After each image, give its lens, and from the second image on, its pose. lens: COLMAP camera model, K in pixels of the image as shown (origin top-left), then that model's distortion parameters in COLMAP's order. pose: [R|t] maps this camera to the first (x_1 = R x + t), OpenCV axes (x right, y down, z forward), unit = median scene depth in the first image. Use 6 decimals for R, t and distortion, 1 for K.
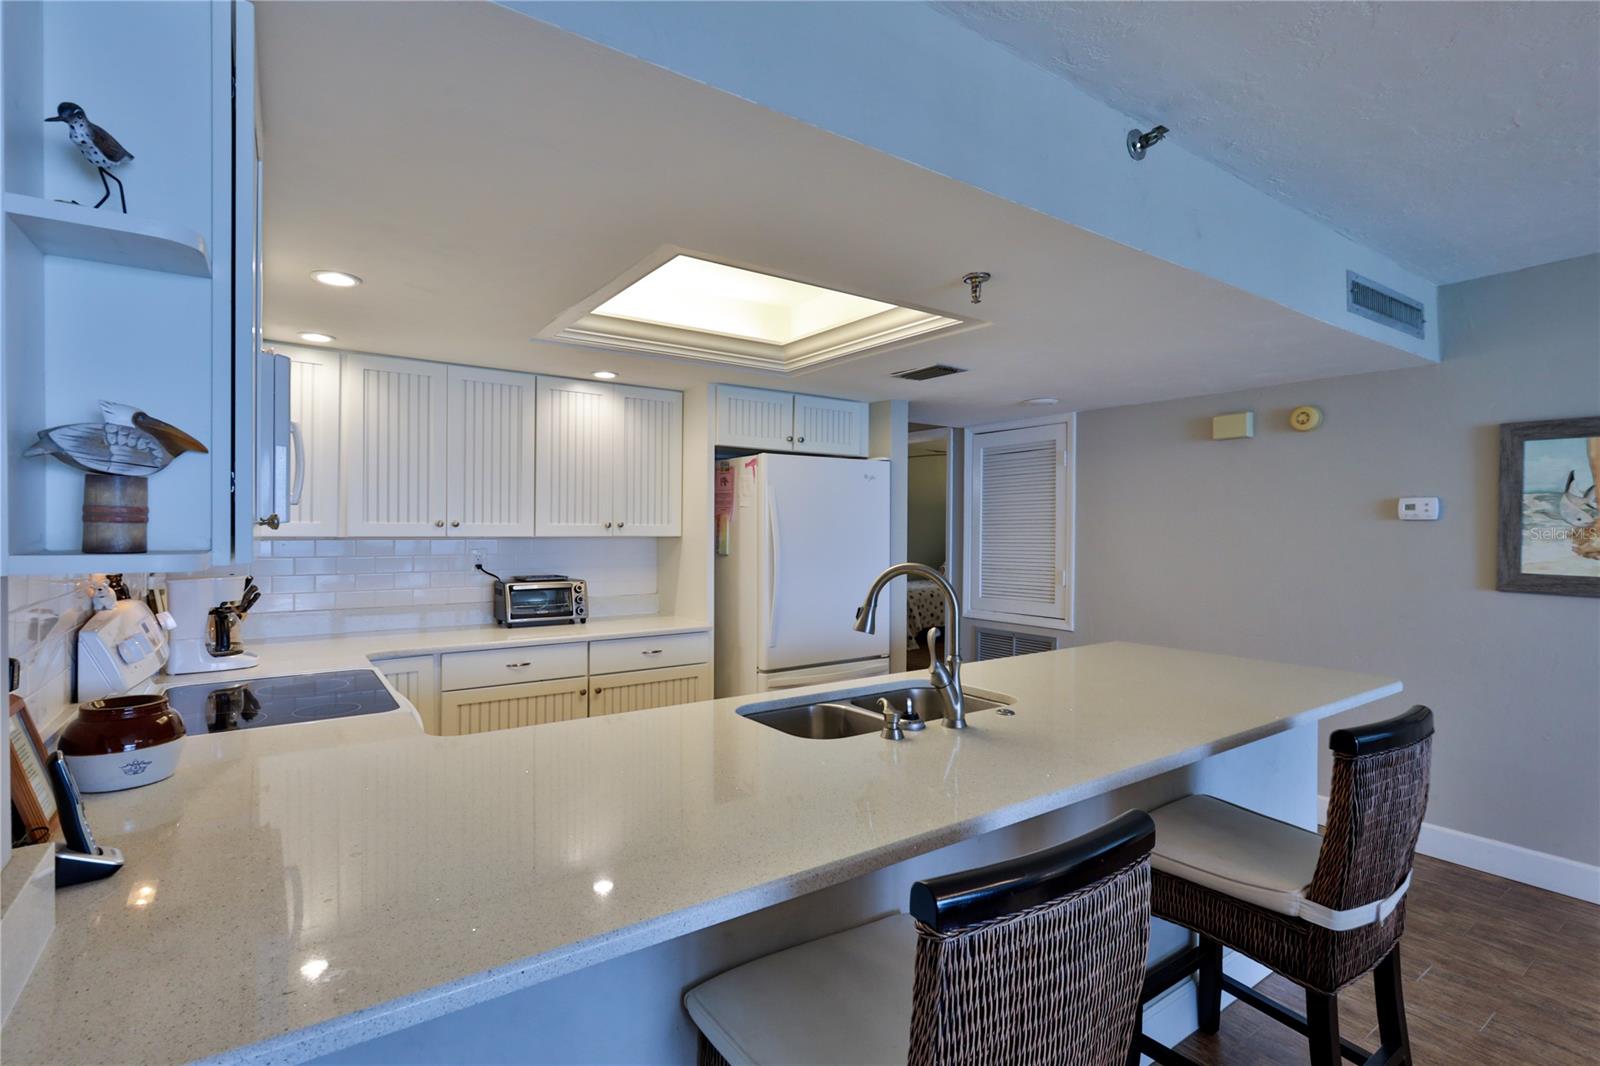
lens RADIAL K [[759.1, 0, 800.0], [0, 759.1, 527.2], [0, 0, 1]] dist [-0.004782, 0.002879]
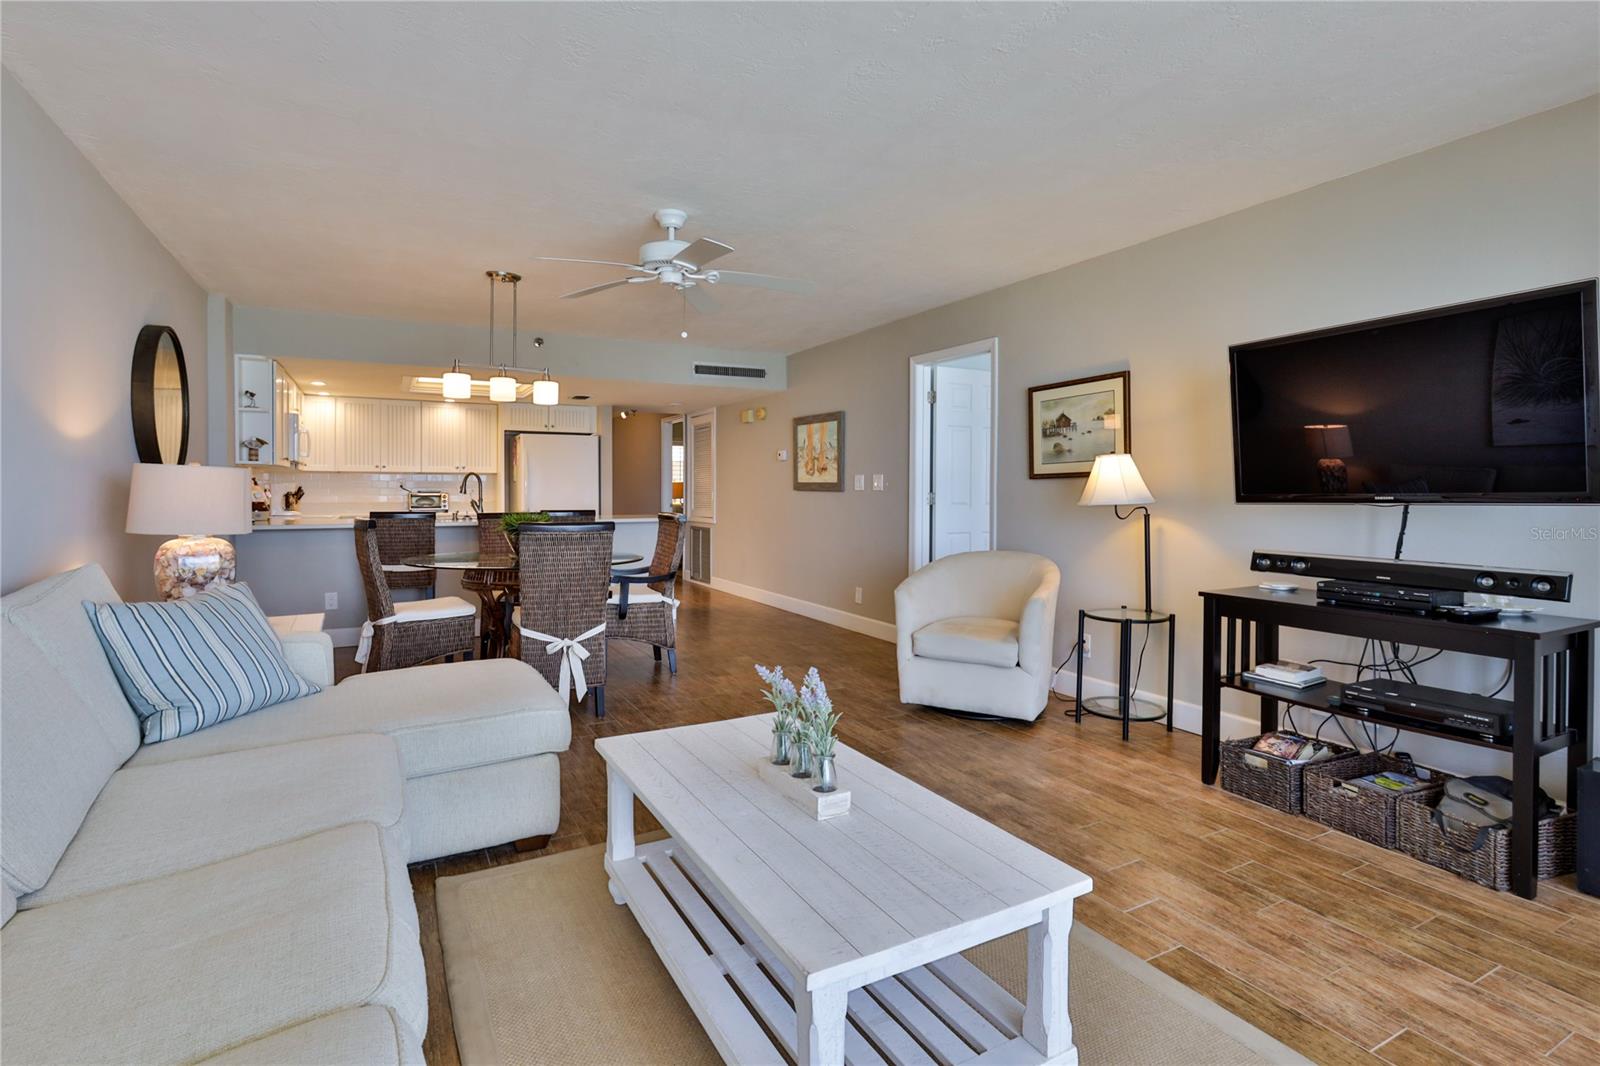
lens RADIAL K [[759.1, 0, 788.2], [0, 759.1, 493.5], [0, 0, 1]] dist [-0.004782, 0.002879]
pose [[0.992822, -0.004535, -0.119513, 1.181683], [0.005193, 0.999973, 0.005194, 0.081915], [0.119487, -0.005778, 0.992819, -1.310724]]
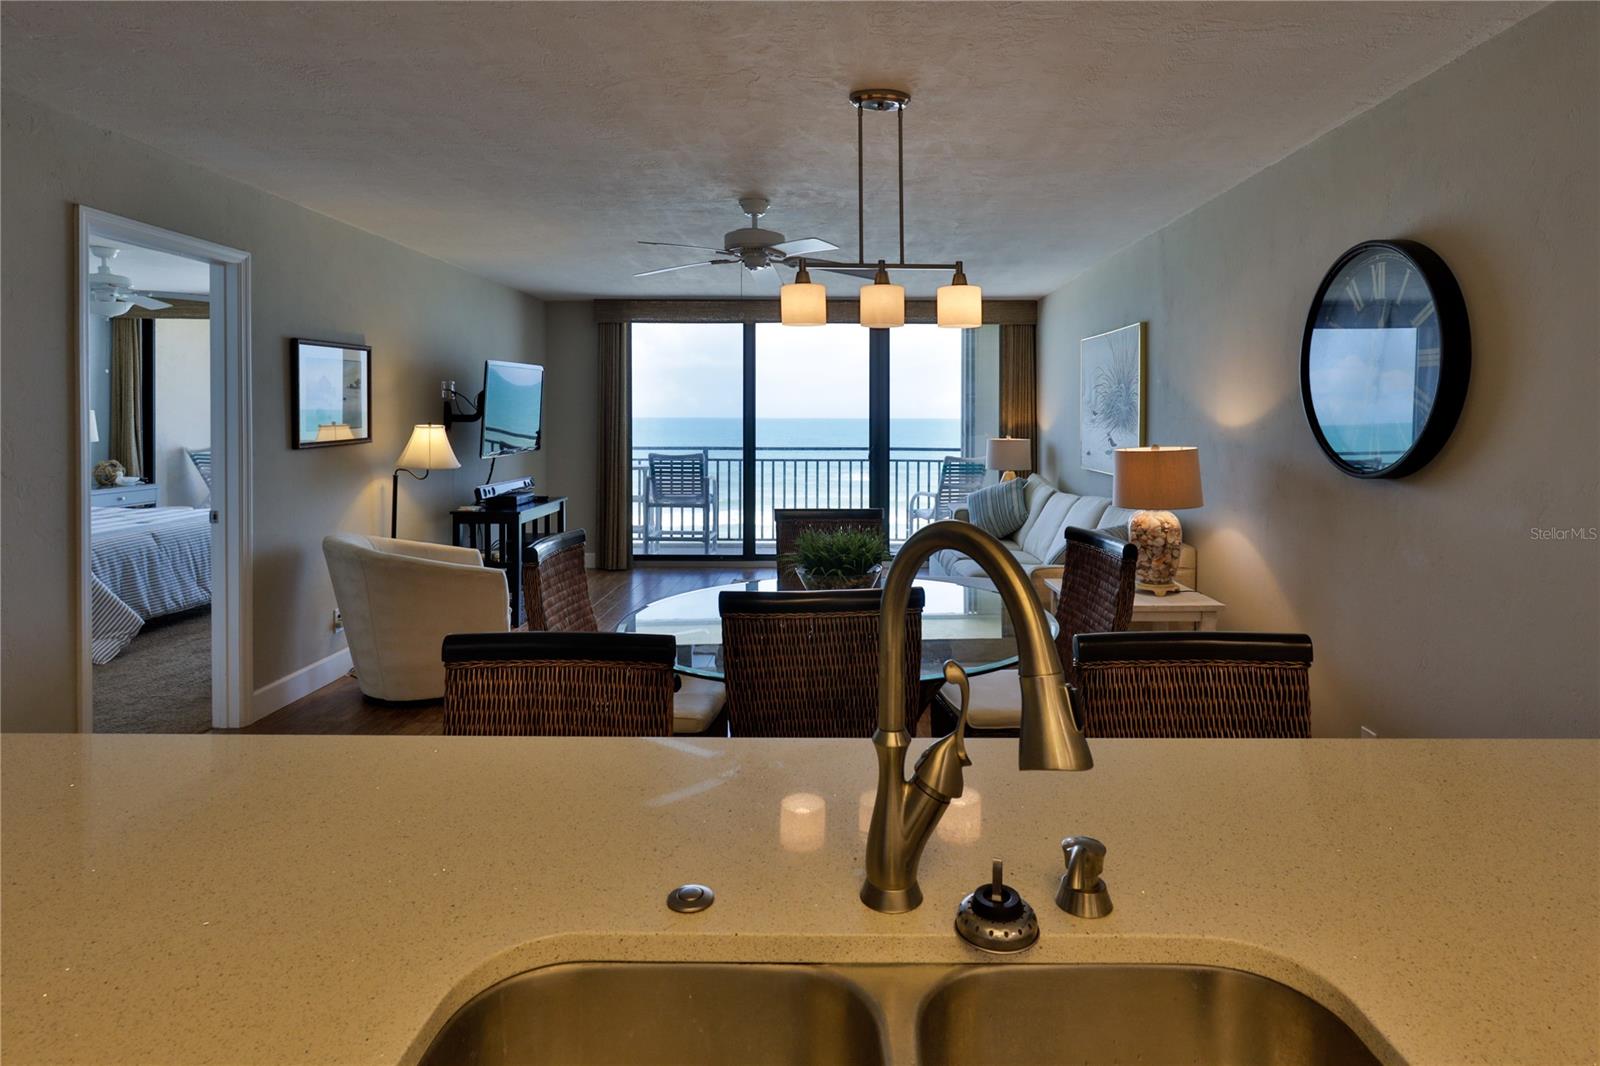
lens RADIAL K [[892.0, 0, 846.9], [0, 892.0, 422.6], [0, 0, 1]] dist [0.000407, -0.000716]
pose [[-0.821397, -0.009269, 0.570281, -0.051056], [-0.001739, 0.999904, 0.013747, 0.000089], [-0.570354, 0.010300, -0.821334, 0.865034]]
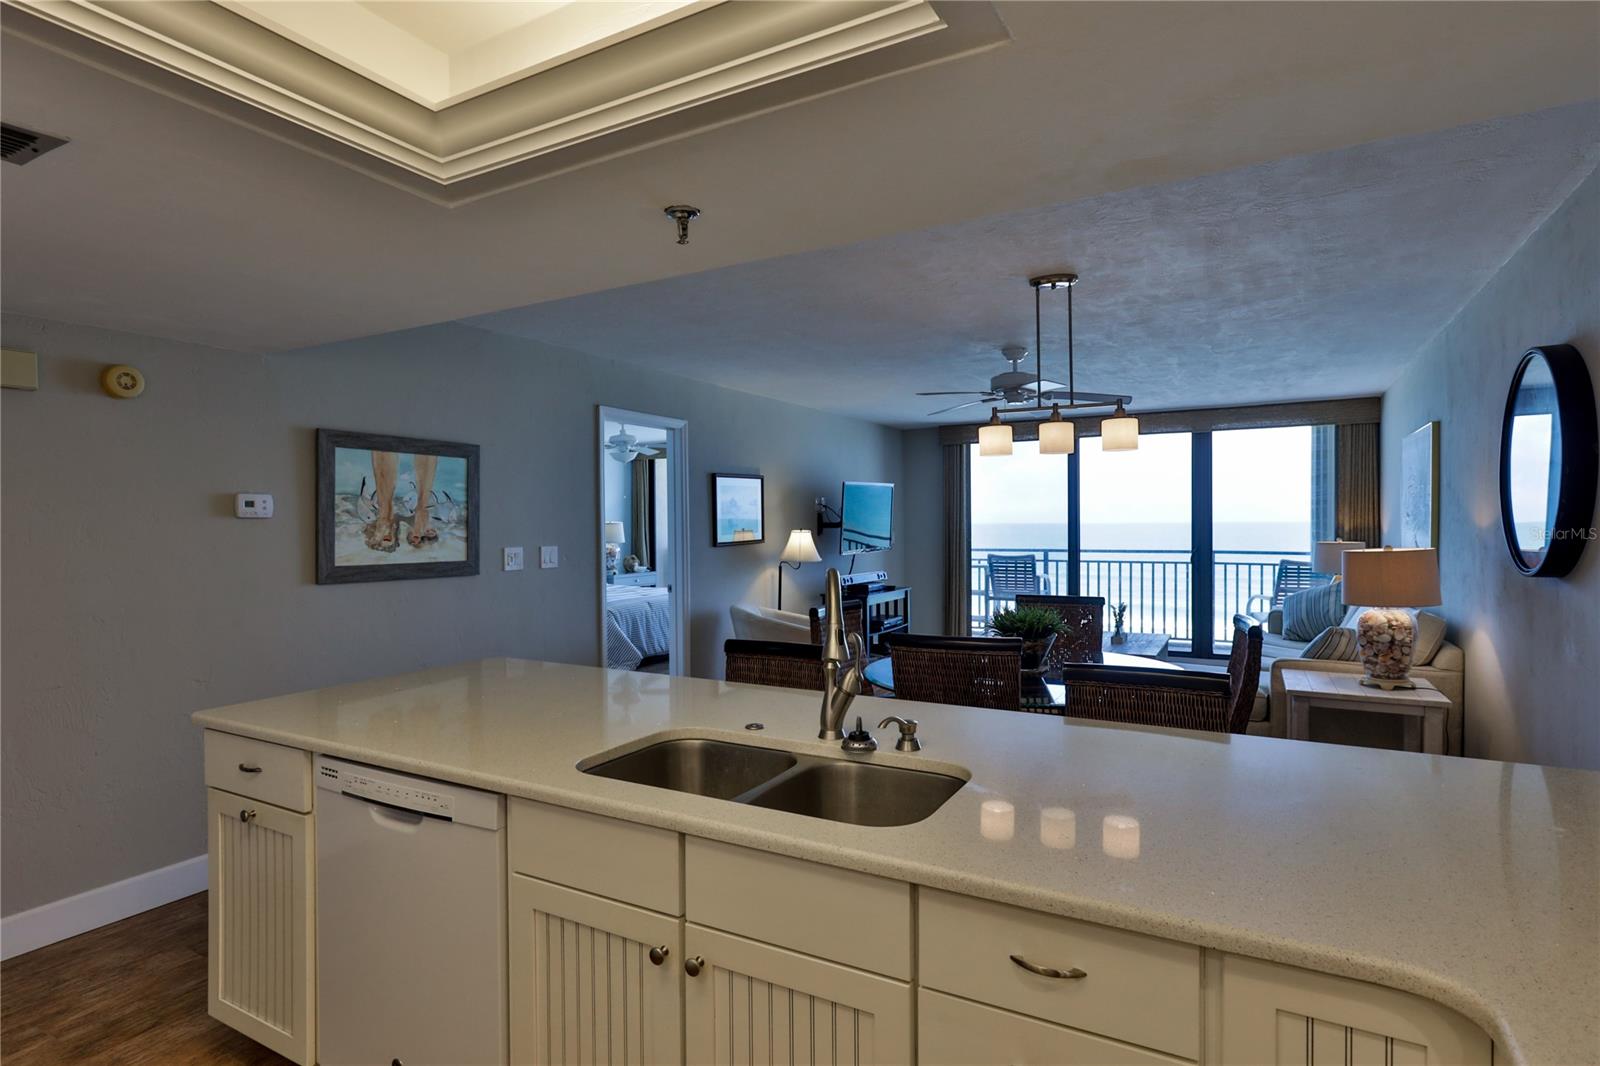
lens RADIAL K [[846.5, 0, 786.8], [0, 846.5, 535.7], [0, 0, 1]] dist [0.002347, 0.002009]
pose [[-0.424609, -0.012986, 0.905284, -0.442538], [0.011158, 0.999746, 0.019575, -0.000741], [-0.905308, 0.018413, -0.424356, 0.910016]]
